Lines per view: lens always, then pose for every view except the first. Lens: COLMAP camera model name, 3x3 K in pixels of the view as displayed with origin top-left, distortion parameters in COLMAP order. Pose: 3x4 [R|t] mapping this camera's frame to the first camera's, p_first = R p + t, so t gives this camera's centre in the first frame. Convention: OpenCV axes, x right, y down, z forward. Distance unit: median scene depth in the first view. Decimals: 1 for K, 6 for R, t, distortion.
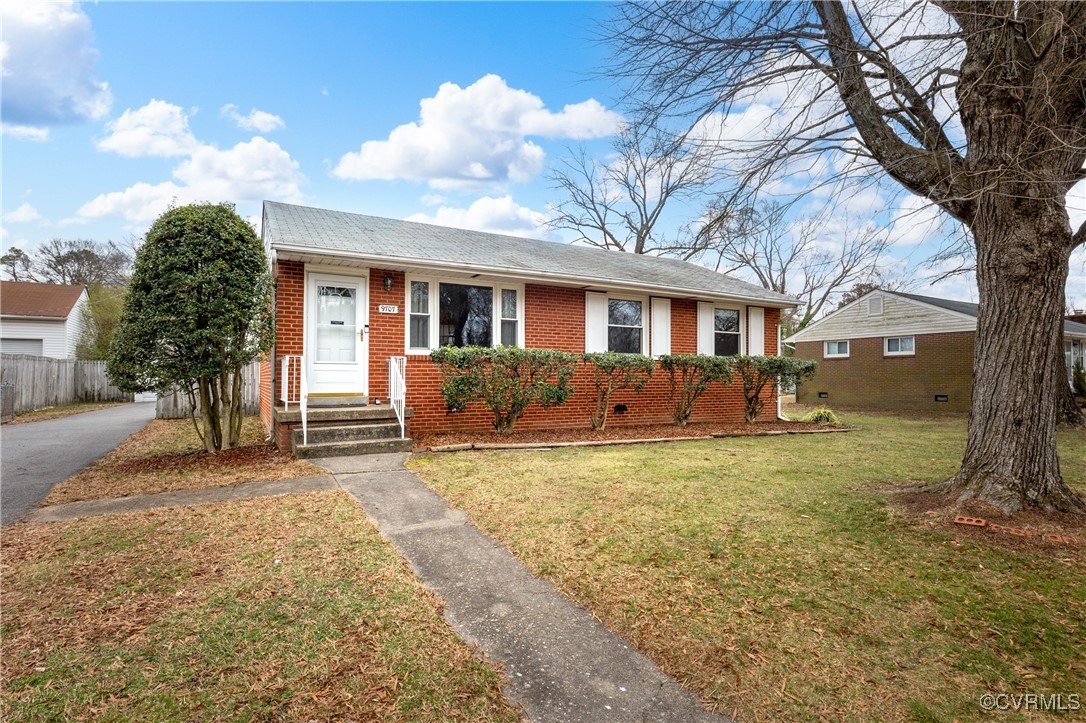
lens RADIAL K [[555.2, 0, 548.0], [0, 555.2, 366.9], [0, 0, 1]] dist [0.001221, 0.000038]
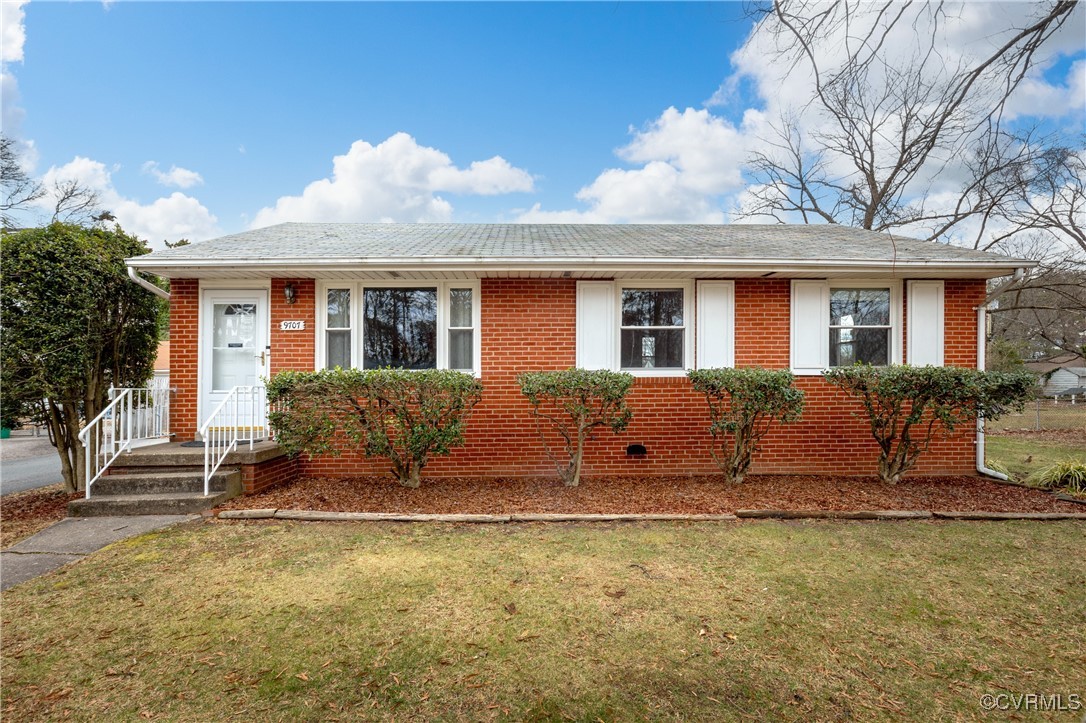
lens RADIAL K [[519.2, 0, 542.8], [0, 519.2, 378.7], [0, 0, 1]] dist [-0.000381, -0.000169]
pose [[0.885870, -0.016263, -0.463648, 0.340223], [0.019864, 0.999799, 0.002884, -0.016766], [0.463508, -0.011765, 0.886015, 0.414303]]
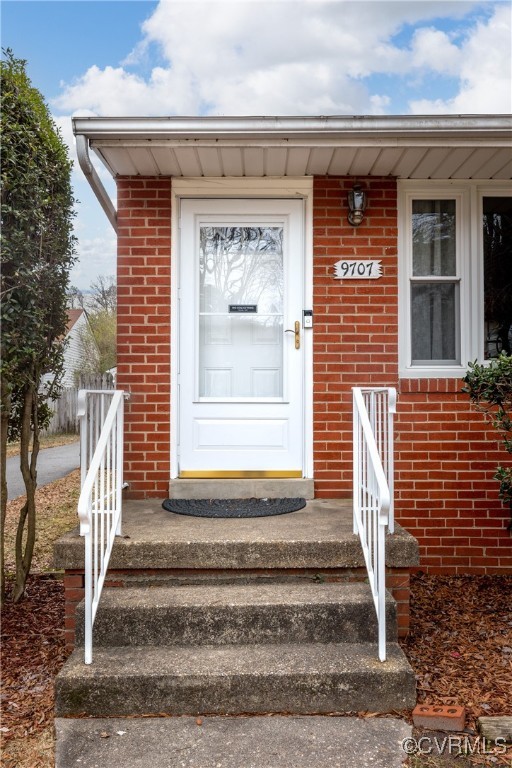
lens RADIAL K [[623.9, 0, 256.0], [0, 623.9, 384.0], [0, 0, 1]] dist [0.011484, 0.003155]
pose [[0.872726, -0.013462, -0.488024, -0.108473], [0.011524, 0.999909, -0.006973, -0.013751], [0.488074, 0.000461, 0.872802, 0.473458]]
